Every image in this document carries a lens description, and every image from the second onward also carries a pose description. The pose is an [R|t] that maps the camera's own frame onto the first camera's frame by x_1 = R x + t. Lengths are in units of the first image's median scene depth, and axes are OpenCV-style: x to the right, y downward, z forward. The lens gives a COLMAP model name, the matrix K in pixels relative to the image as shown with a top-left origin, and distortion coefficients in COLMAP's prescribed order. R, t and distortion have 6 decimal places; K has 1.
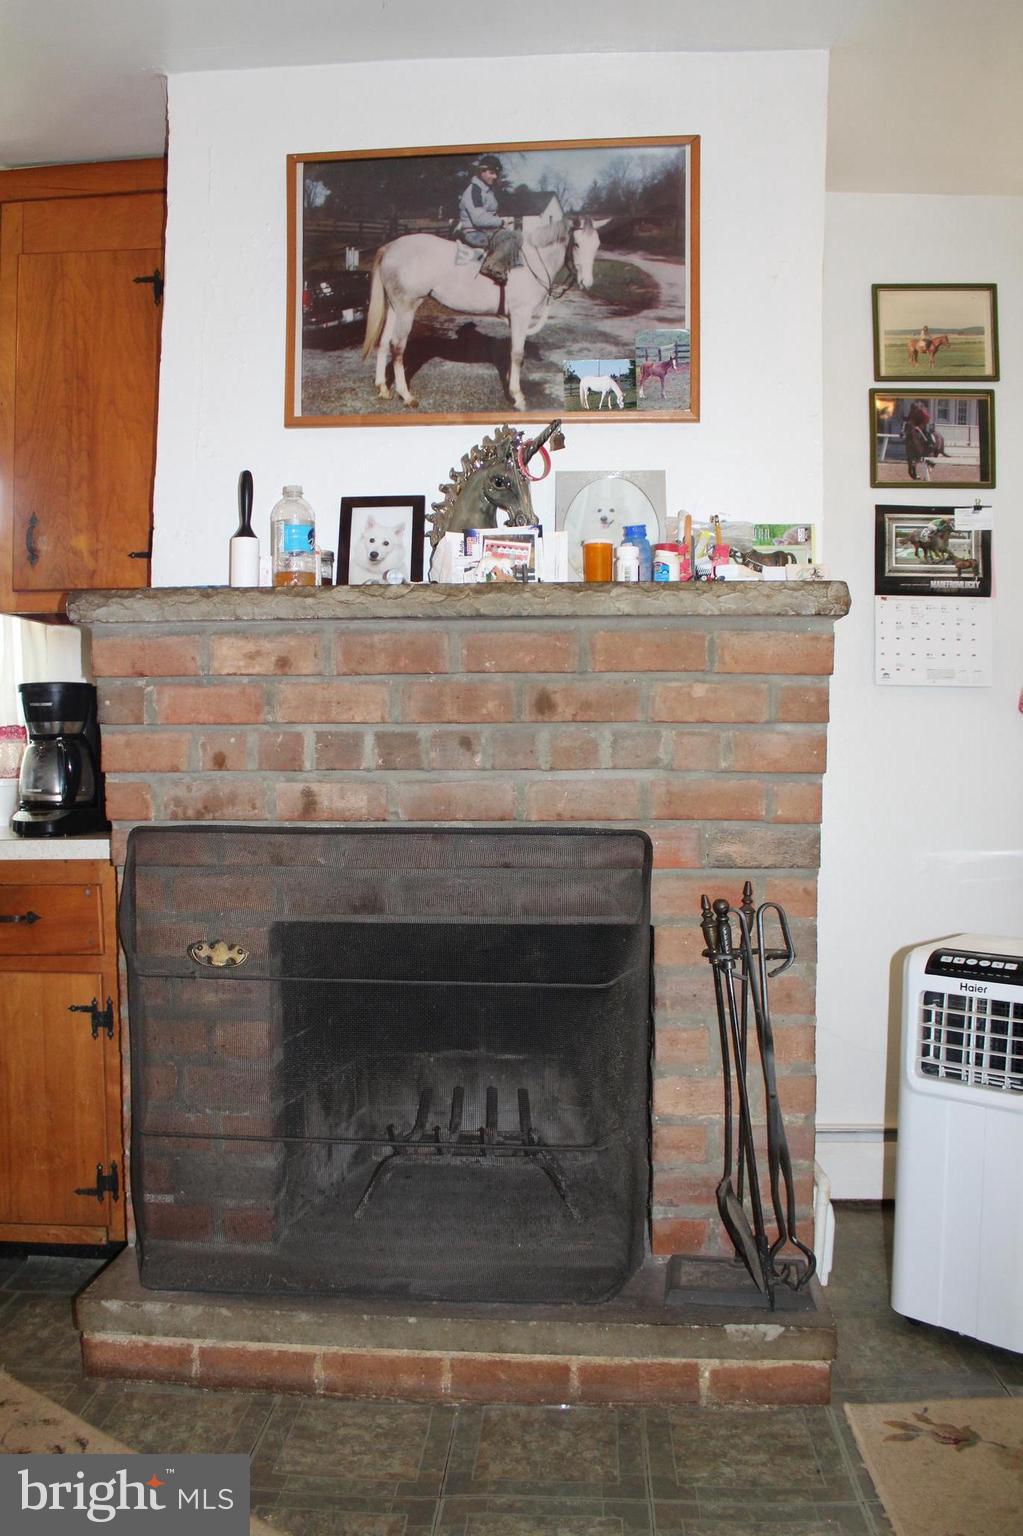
lens RADIAL K [[1247.4, 0, 504.4], [0, 1247.4, 768.8], [0, 0, 1]] dist [-0.180110, 0.146257]
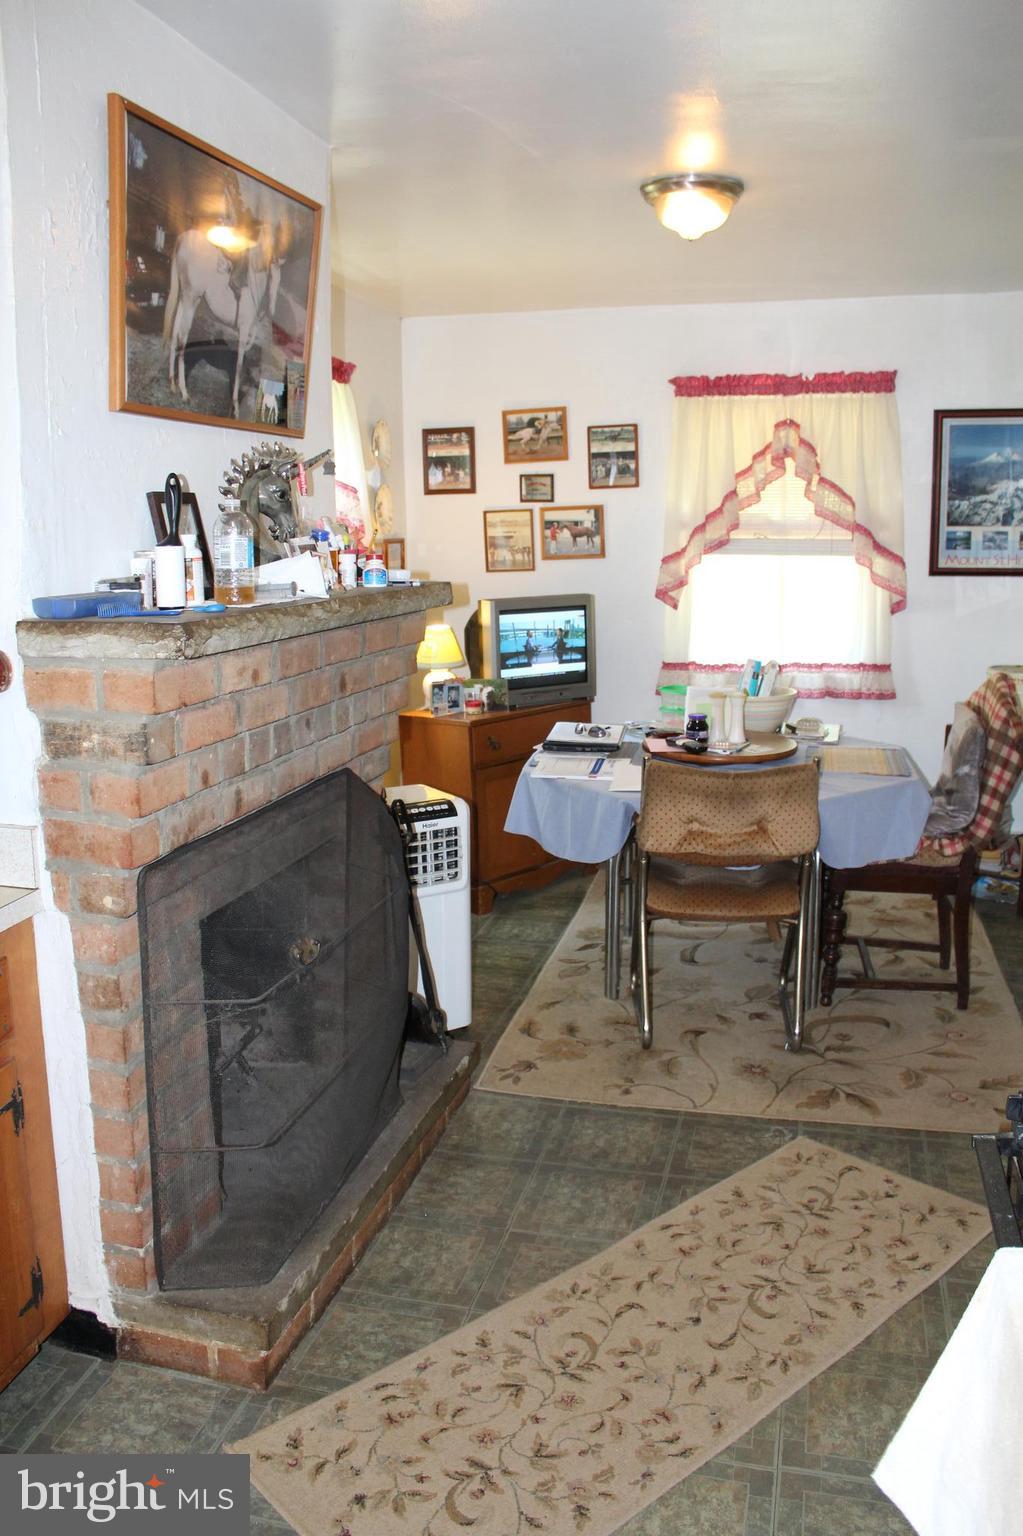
lens RADIAL K [[1247.4, 0, 504.4], [0, 1247.4, 768.8], [0, 0, 1]] dist [-0.180110, 0.146257]
pose [[0.199568, -0.191050, 0.961079, -1.073054], [0.010185, 0.981160, 0.192927, -0.192526], [-0.979831, -0.028713, 0.197754, 0.539337]]
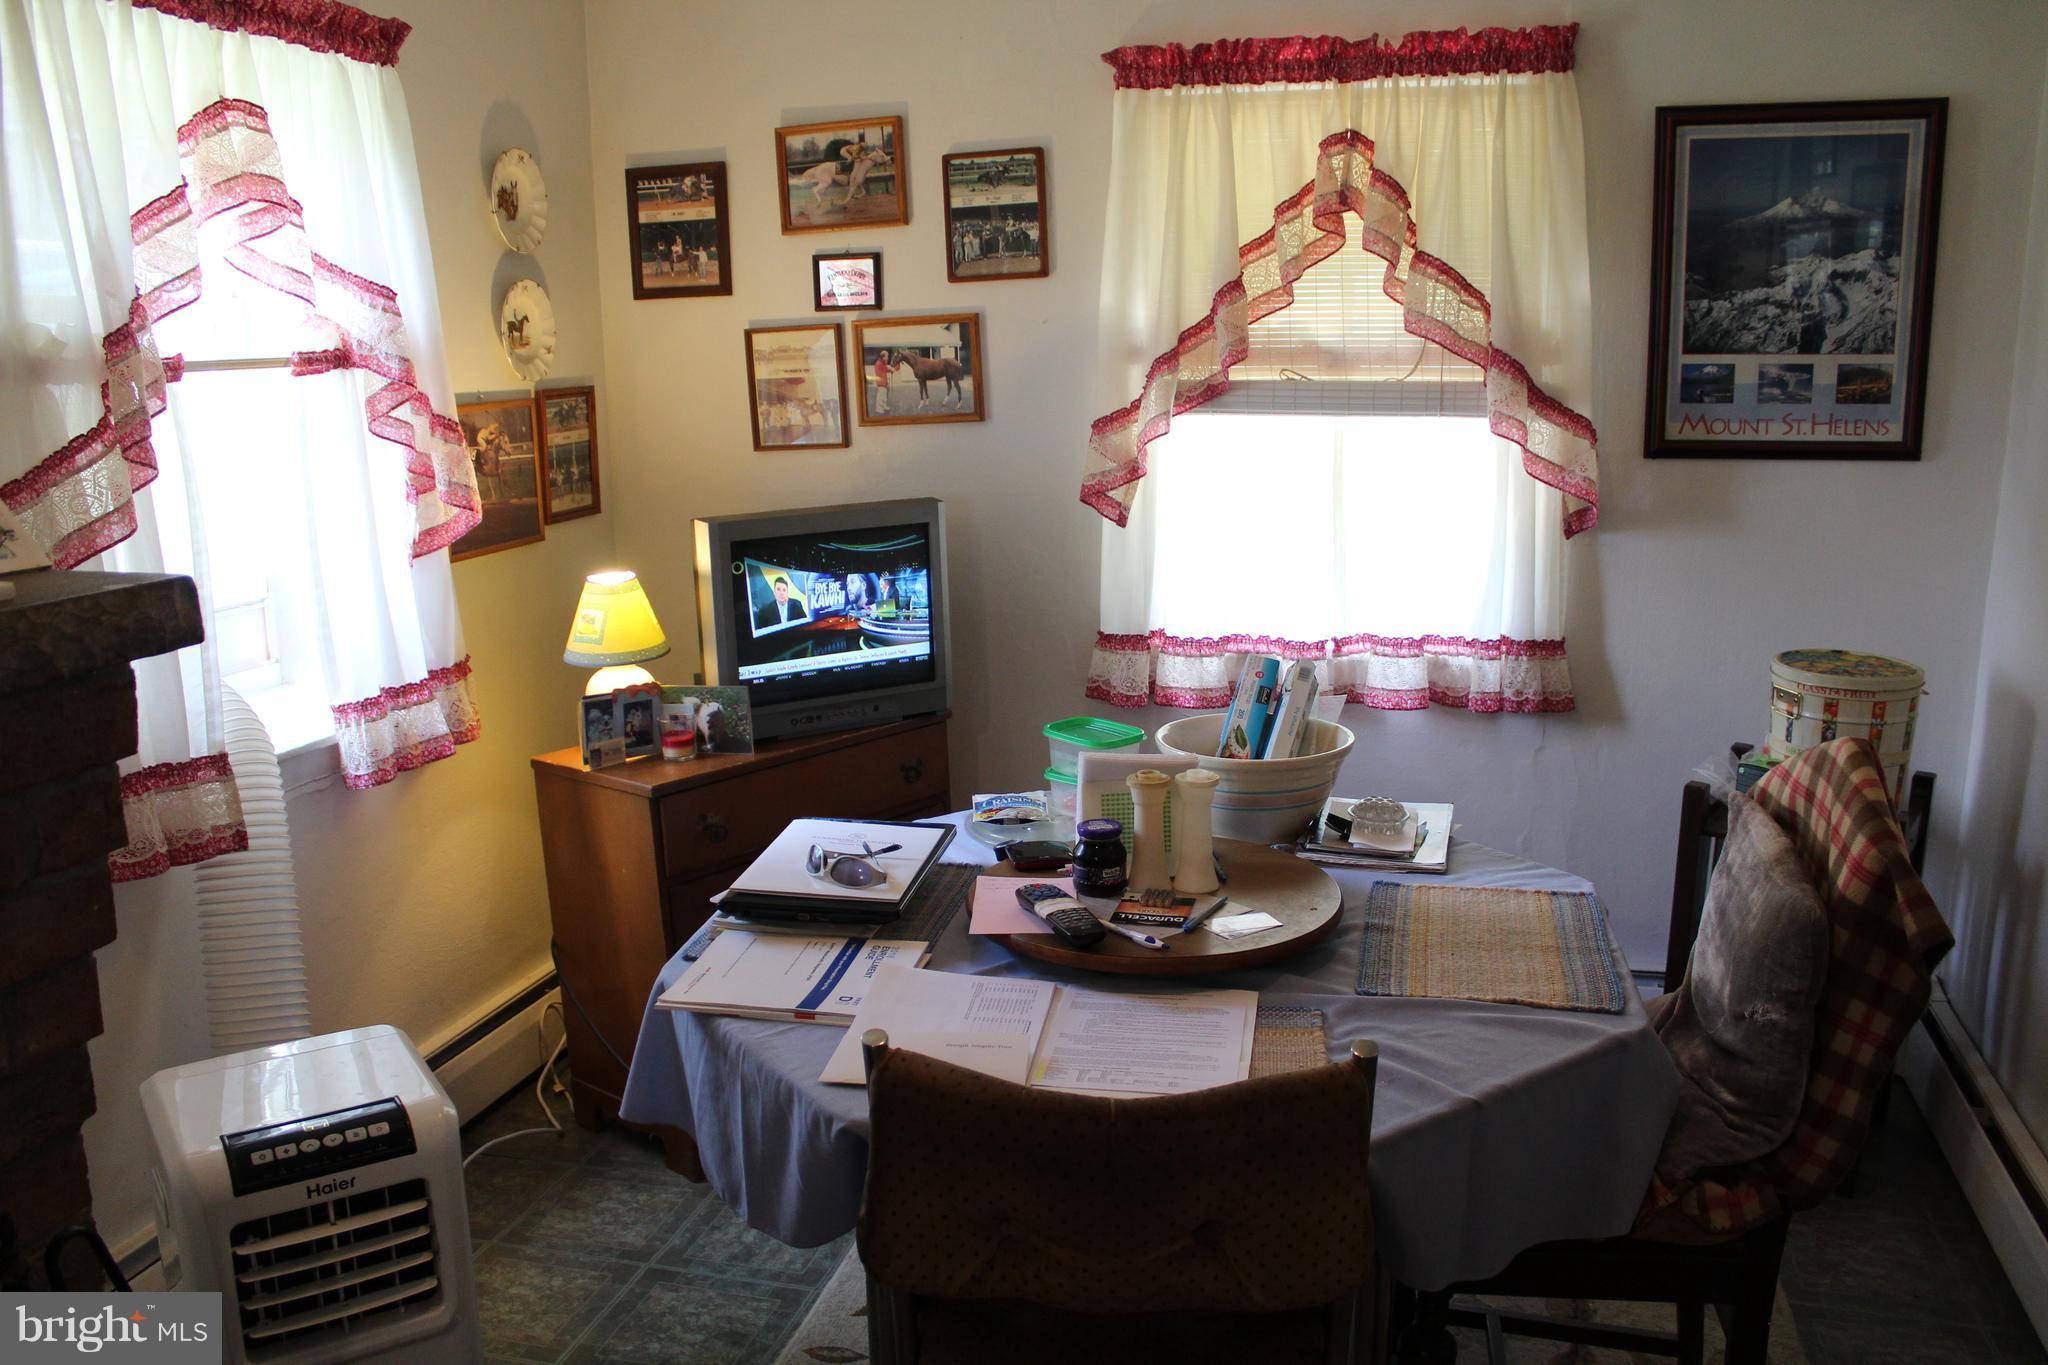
lens RADIAL K [[1663.1, 0, 1024.0], [0, 1663.1, 682.5], [0, 0, 1]] dist [-0.180110, 0.146257]
pose [[0.201631, -0.201885, 0.958430, -0.234493], [0.015241, 0.979055, 0.203023, -0.204230], [-0.979343, -0.026328, 0.200485, 0.473143]]
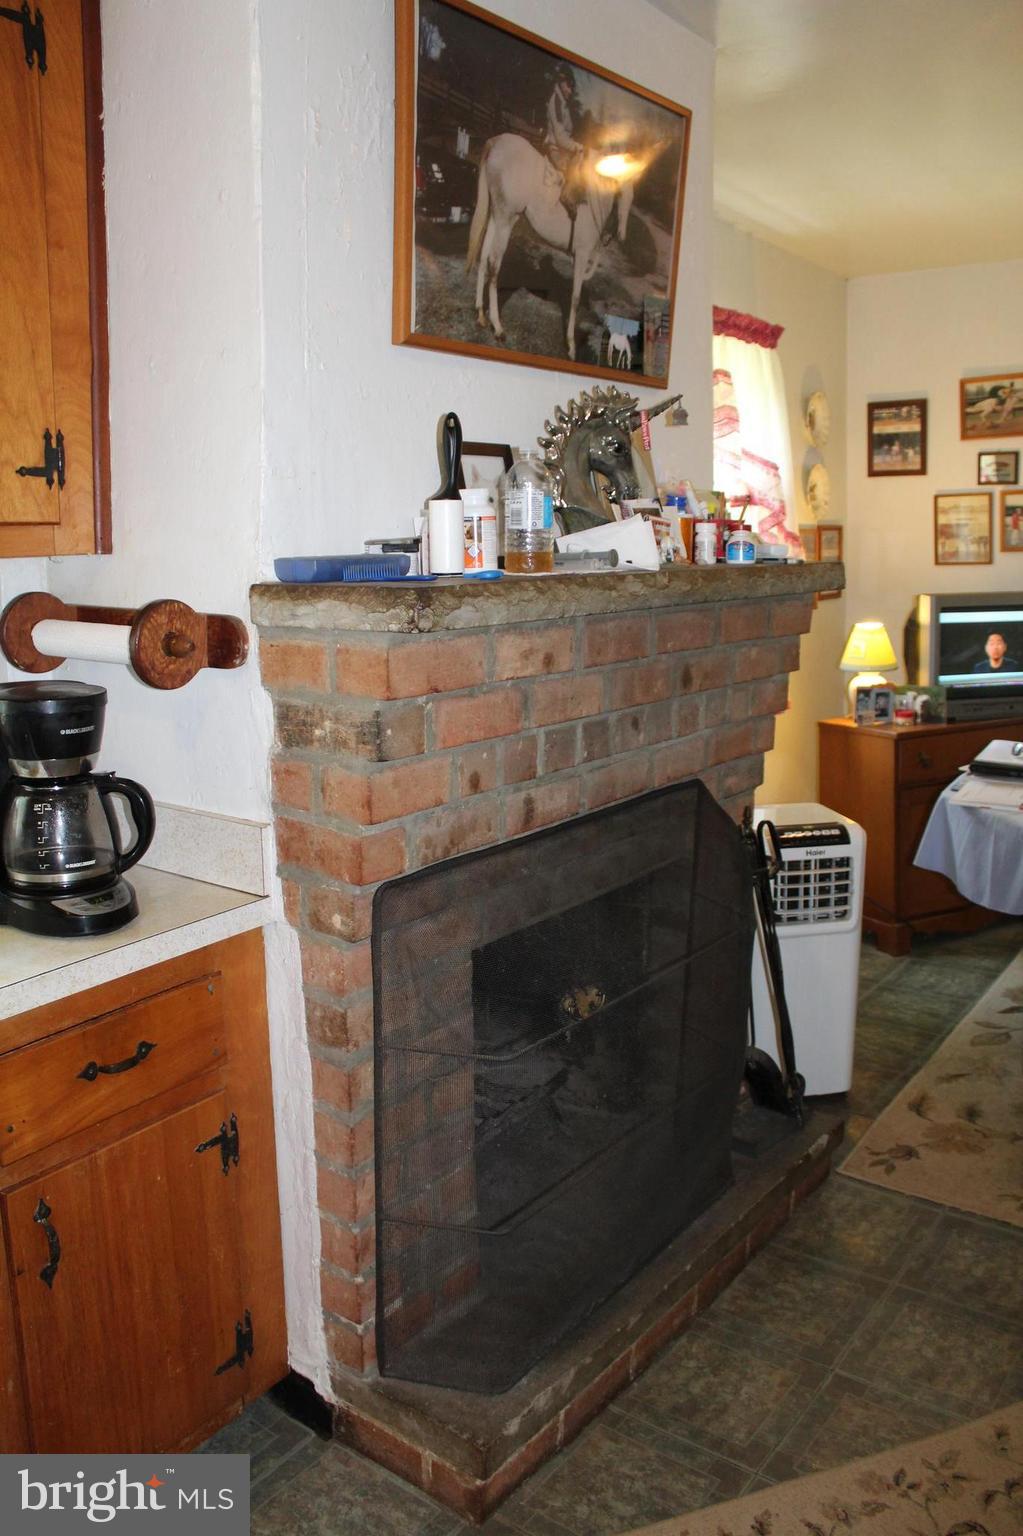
lens RADIAL K [[1247.4, 0, 504.4], [0, 1247.4, 768.8], [0, 0, 1]] dist [-0.180110, 0.146257]
pose [[0.555511, -0.164385, 0.815098, -0.843797], [0.018239, 0.982437, 0.185703, -0.159627], [-0.831309, -0.088293, 0.548753, 0.503286]]
